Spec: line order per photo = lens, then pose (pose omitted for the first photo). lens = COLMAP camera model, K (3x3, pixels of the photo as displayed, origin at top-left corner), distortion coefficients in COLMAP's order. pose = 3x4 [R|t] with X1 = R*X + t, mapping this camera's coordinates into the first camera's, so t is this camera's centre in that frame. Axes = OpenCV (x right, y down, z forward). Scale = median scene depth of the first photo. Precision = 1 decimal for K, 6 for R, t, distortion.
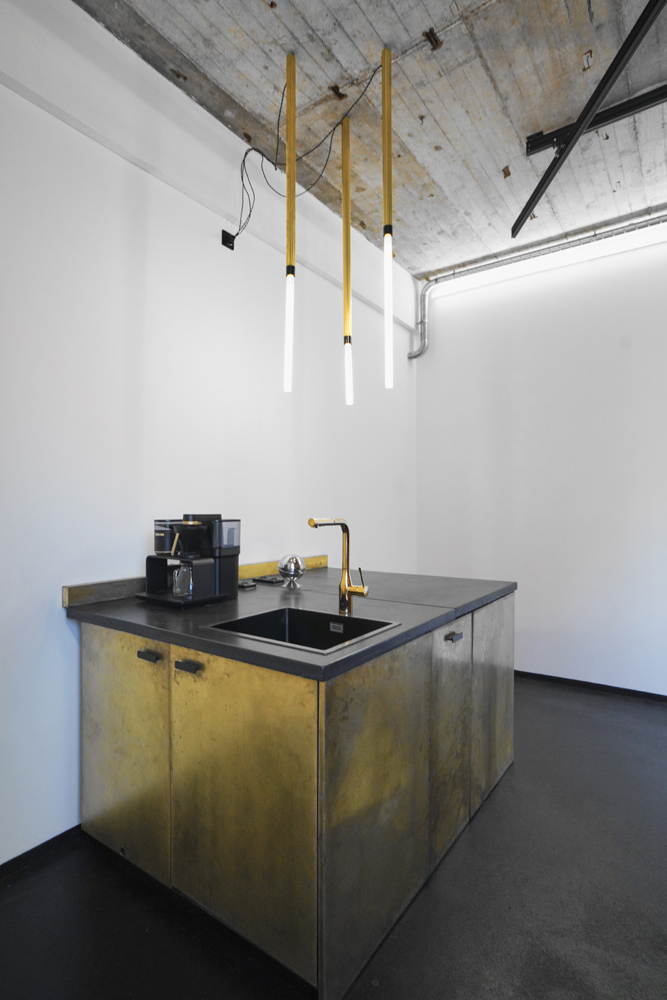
lens RADIAL K [[510.0, 0, 333.5], [0, 510.0, 500.0], [0, 0, 1]] dist [0.001656, 0.000774]
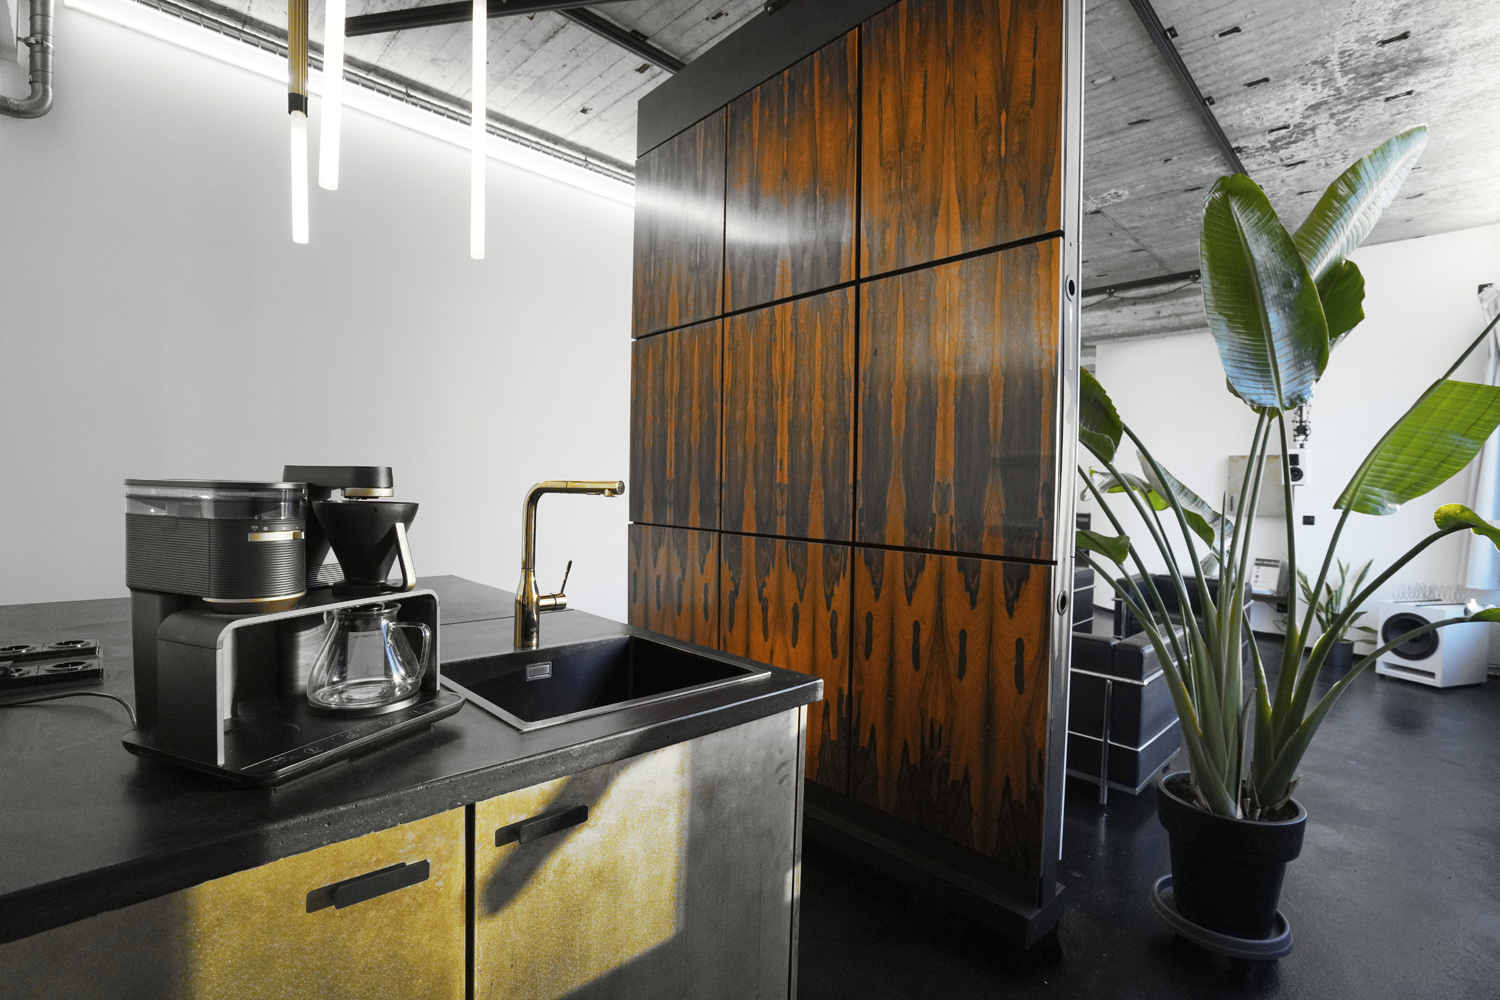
lens RADIAL K [[686.0, 0, 750.0], [0, 686.0, 500.0], [0, 0, 1]] dist [-0.047812, 0.013914]
pose [[0.185087, -0.016521, 0.982583, -0.648444], [-0.045253, 0.998655, 0.025316, 0.025338], [-0.981680, -0.049150, 0.184090, 0.589128]]
